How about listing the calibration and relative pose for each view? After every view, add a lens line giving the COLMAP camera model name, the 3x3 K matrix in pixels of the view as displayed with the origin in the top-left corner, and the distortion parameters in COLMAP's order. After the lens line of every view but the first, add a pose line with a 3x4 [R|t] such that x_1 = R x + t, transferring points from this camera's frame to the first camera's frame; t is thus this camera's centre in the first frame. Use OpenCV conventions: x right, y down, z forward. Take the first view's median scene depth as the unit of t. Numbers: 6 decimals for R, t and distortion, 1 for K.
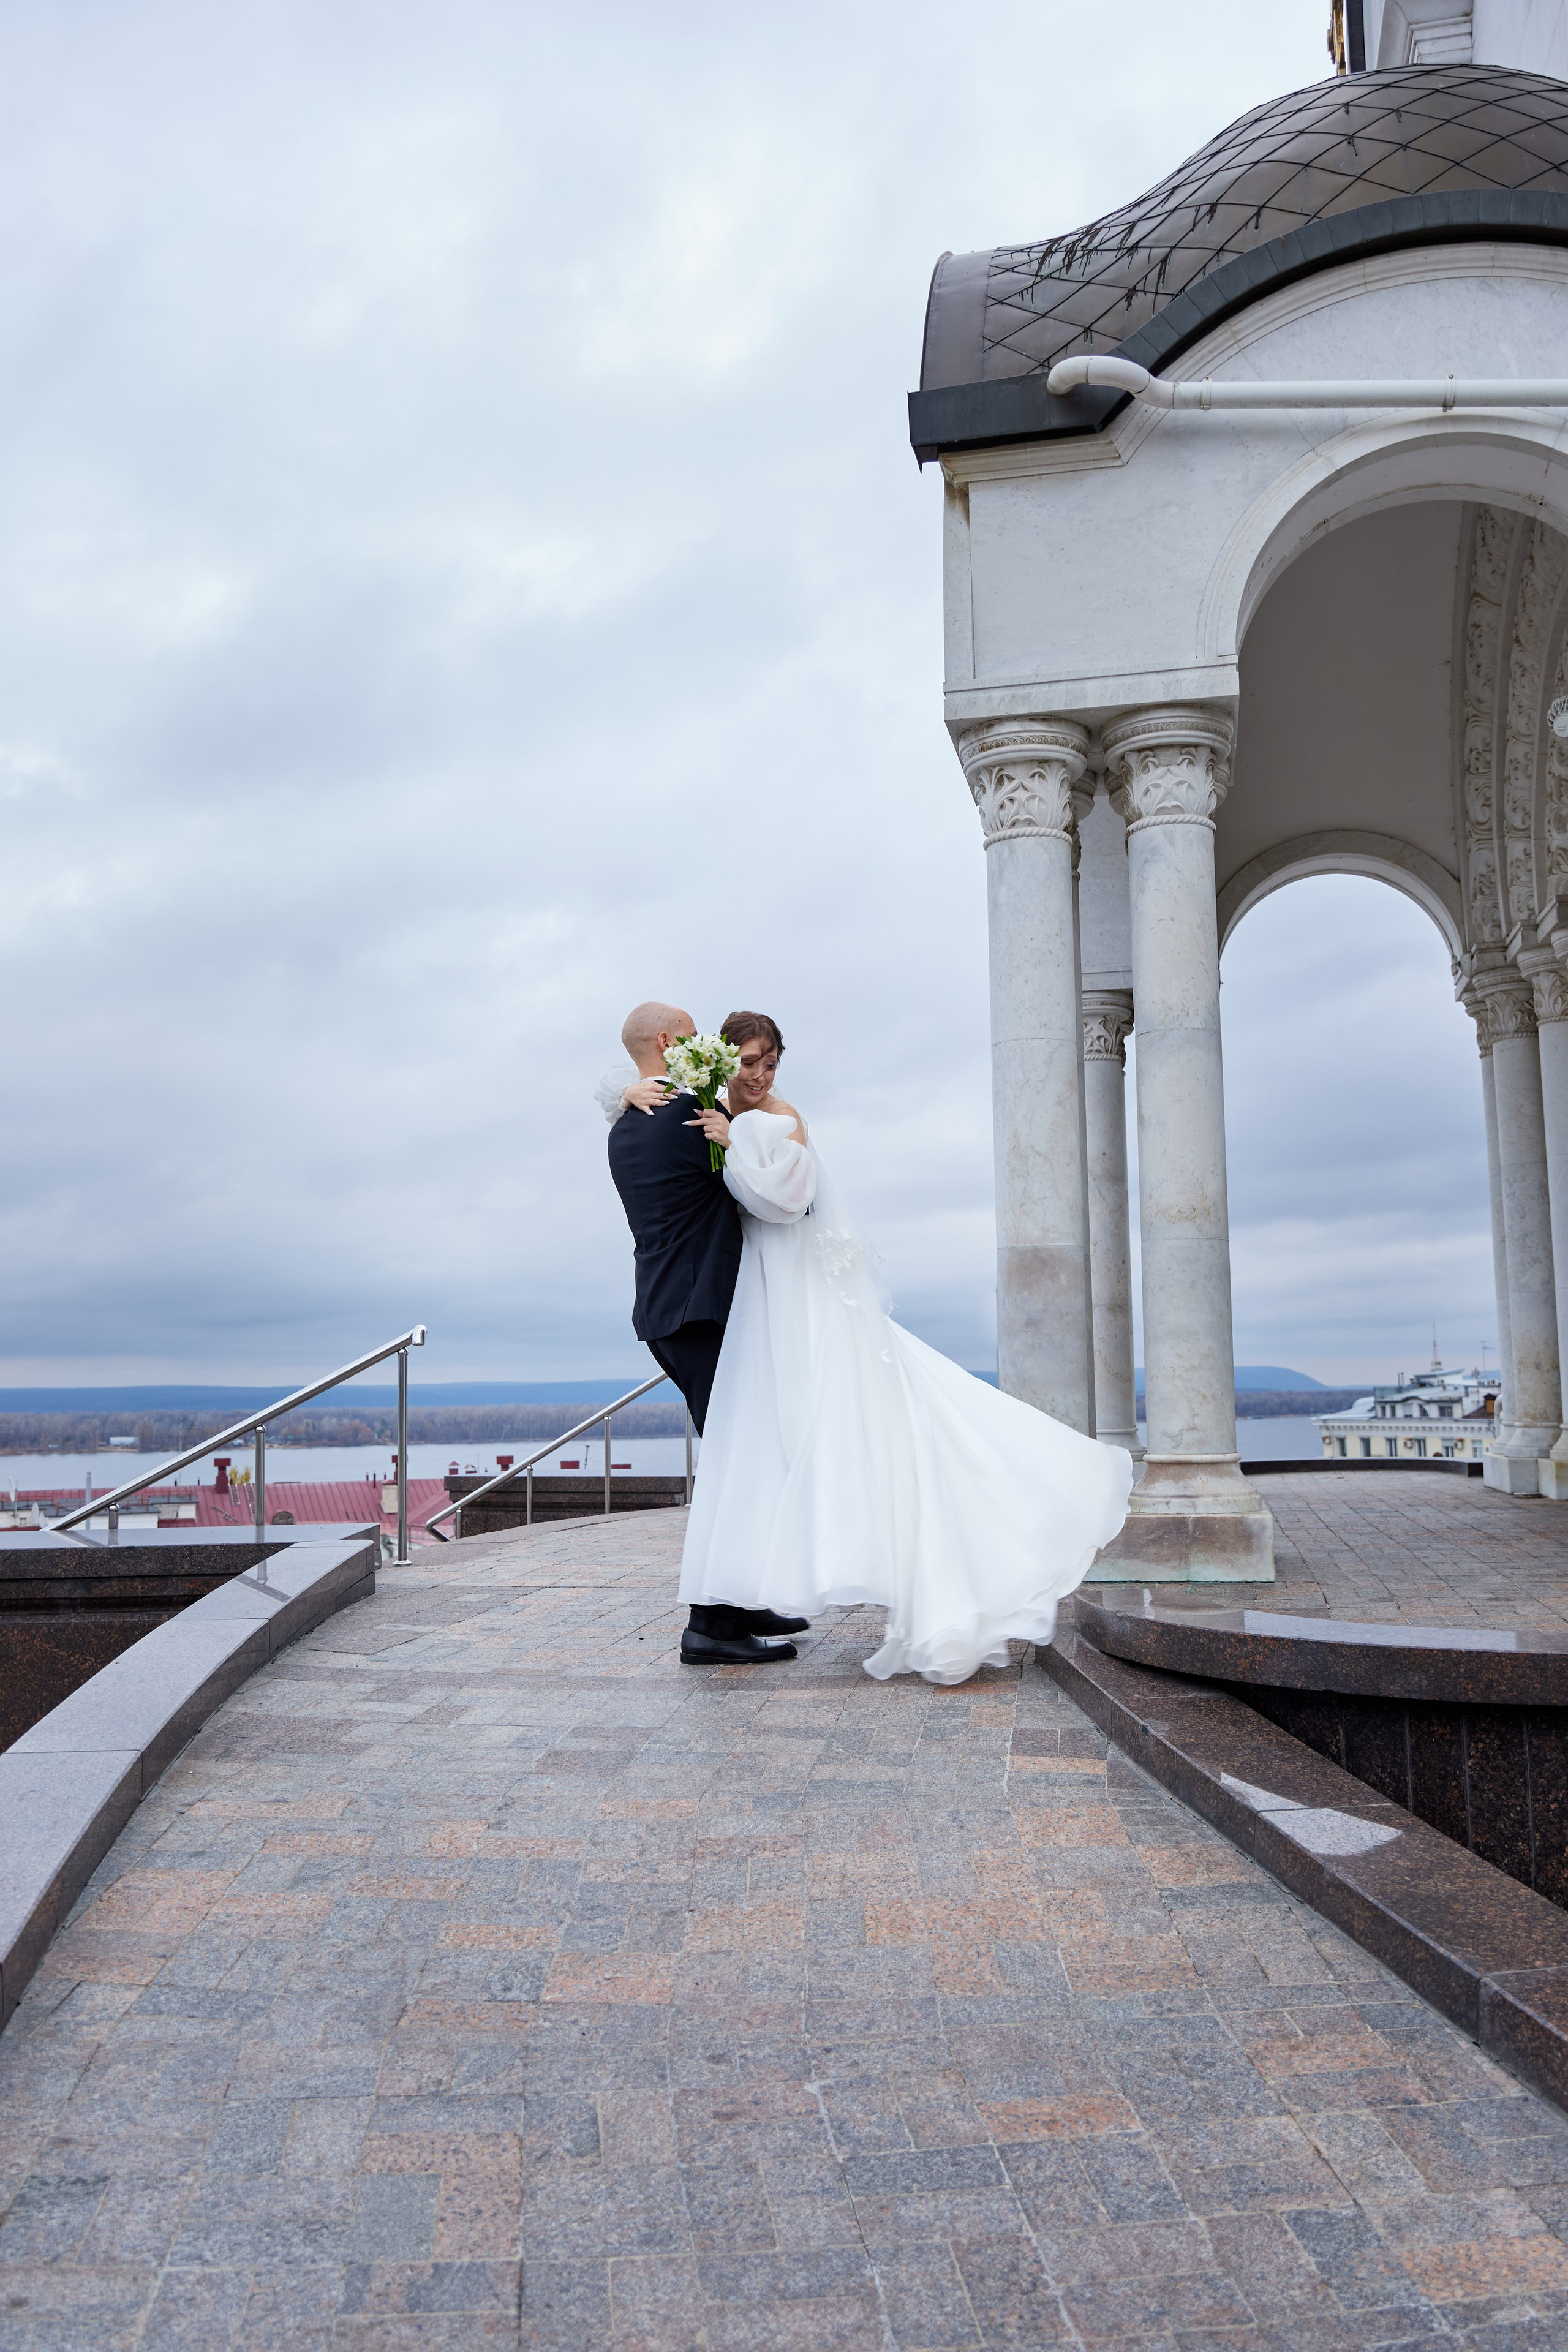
lens RADIAL K [[2049.2, 0, 788.0], [0, 2049.2, 1166.6], [0, 0, 1]] dist [-0.010793, 0.000512]
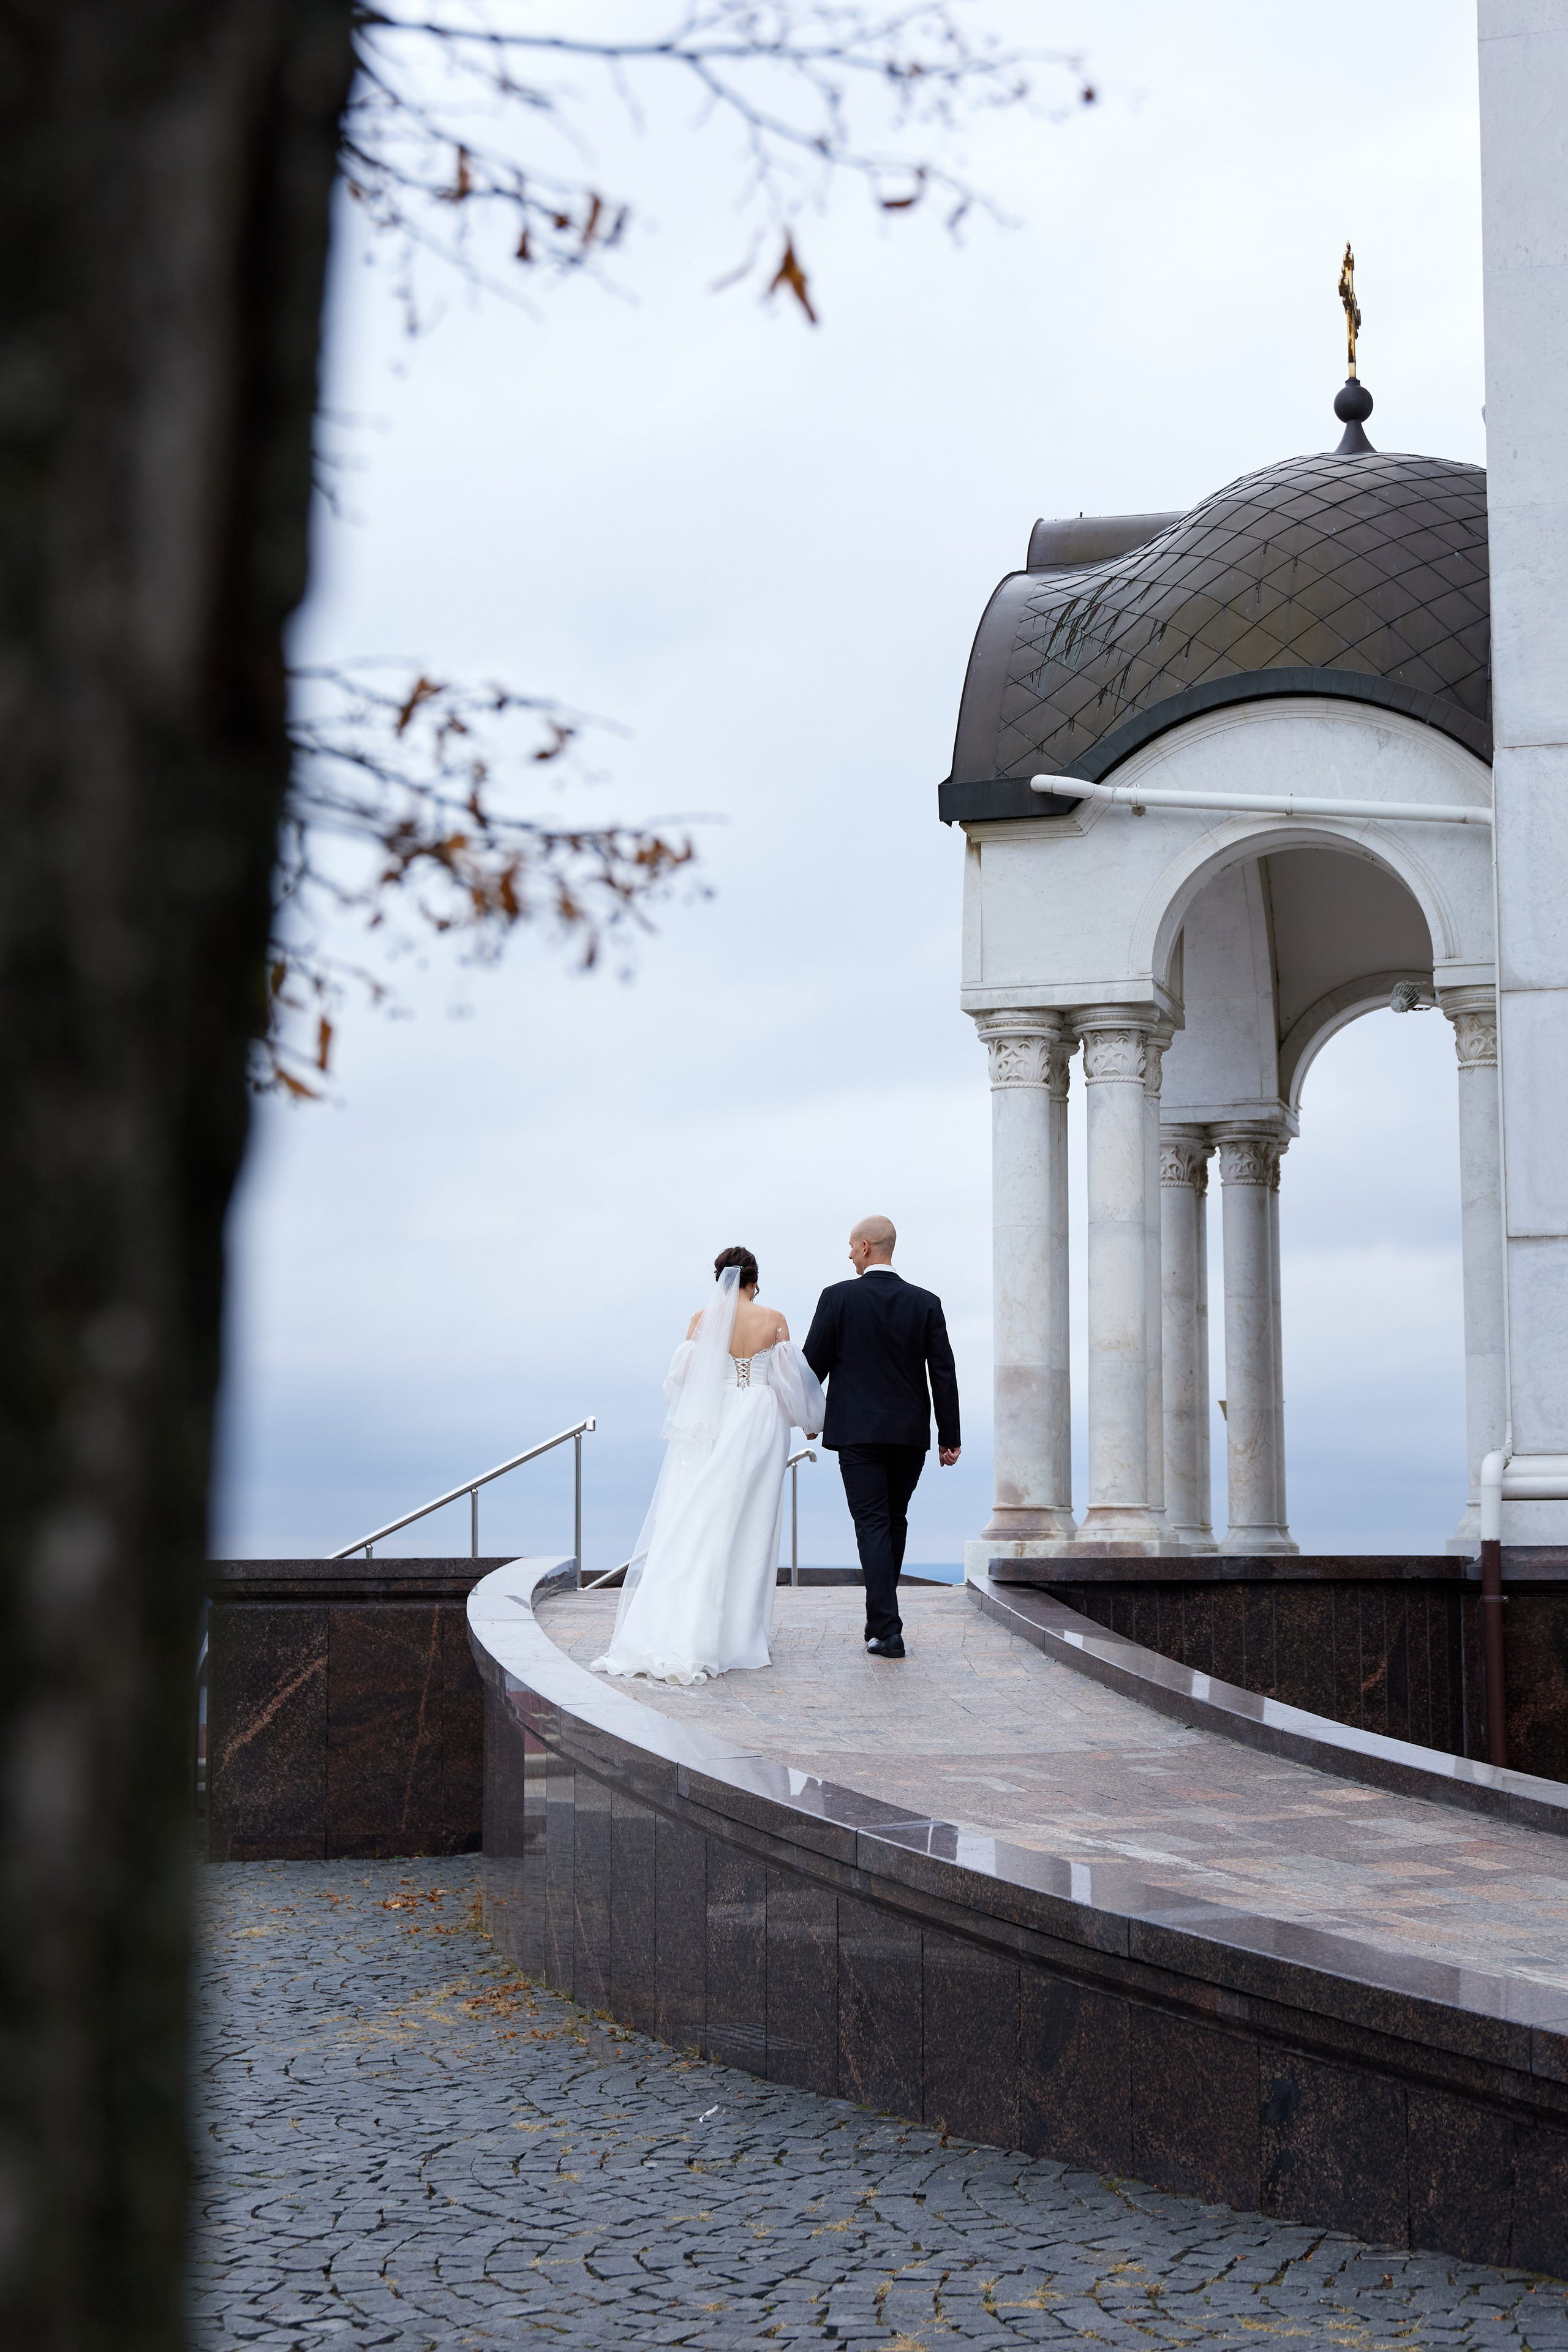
lens RADIAL K [[3647.1, 0, 779.6], [0, 3647.1, 1179.1], [0, 0, 1]] dist [0.005889, 0.000000]
pose [[0.998108, 0.006586, -0.061126, 0.107943], [-0.006606, 0.999978, -0.000115, -0.094139], [0.061124, 0.000519, 0.998130, -1.646516]]
